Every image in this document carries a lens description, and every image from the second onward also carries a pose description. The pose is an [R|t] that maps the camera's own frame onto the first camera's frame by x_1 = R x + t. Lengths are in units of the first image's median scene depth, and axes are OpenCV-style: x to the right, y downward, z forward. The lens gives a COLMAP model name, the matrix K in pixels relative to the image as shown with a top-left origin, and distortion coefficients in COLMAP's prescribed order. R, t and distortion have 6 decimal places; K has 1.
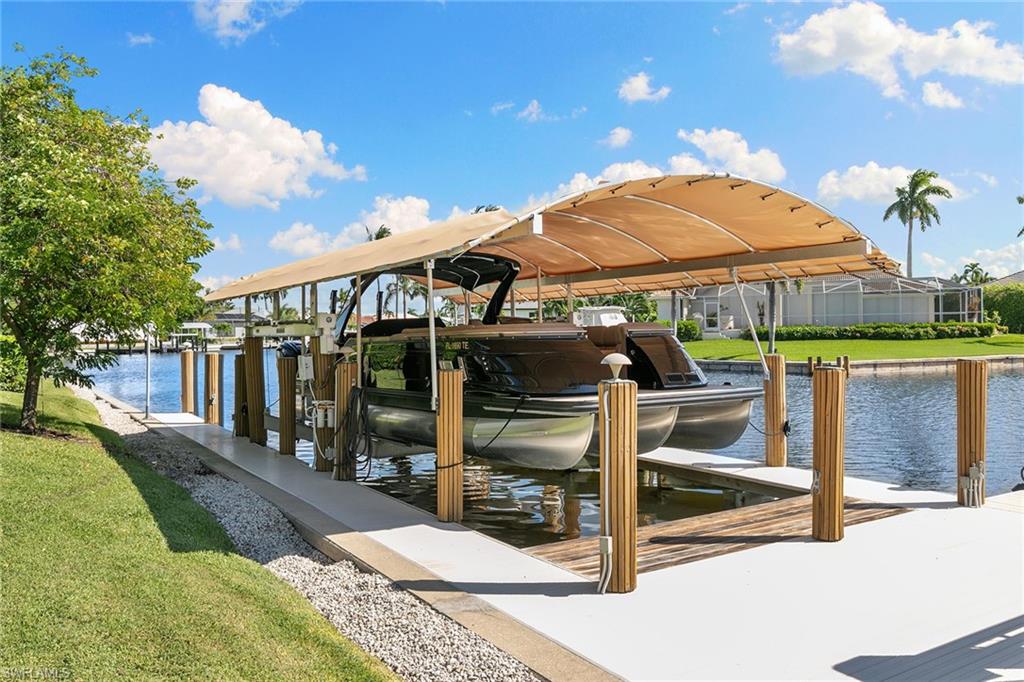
lens RADIAL K [[796.3, 0, 512.0], [0, 796.3, 341.0], [0, 0, 1]] dist [-0.002049, -0.003788]
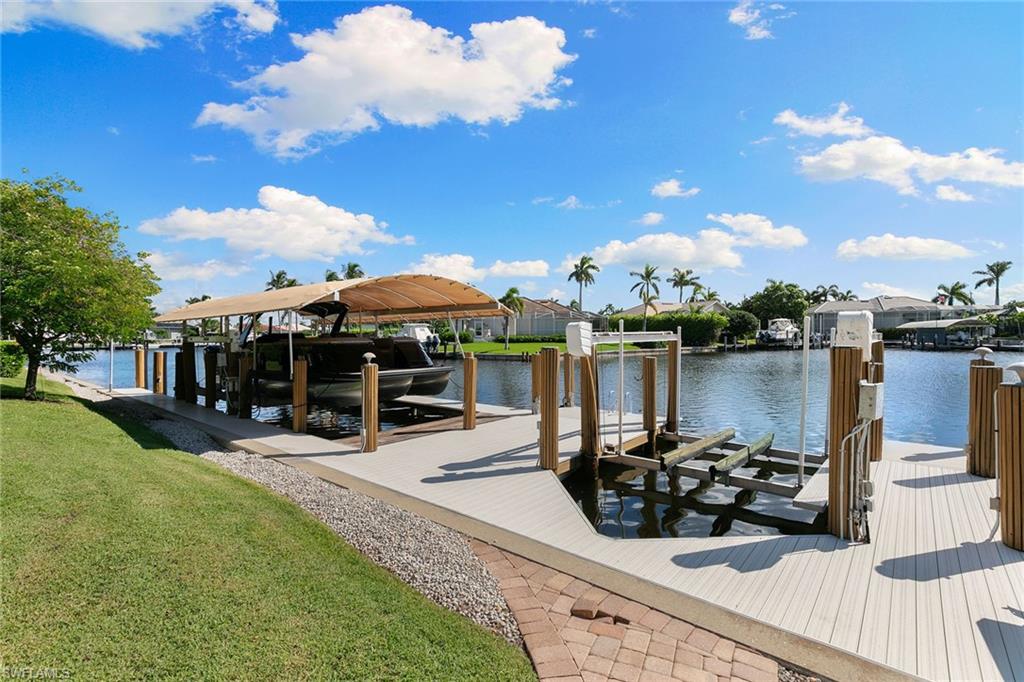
lens RADIAL K [[462.7, 0, 519.2], [0, 462.7, 341.9], [0, 0, 1]] dist [0.000283, 0.000127]
pose [[0.951788, 0.003233, 0.306740, 0.067941], [-0.003076, 0.999995, -0.000996, -0.008953], [-0.306741, 0.000004, 0.951793, -0.233378]]
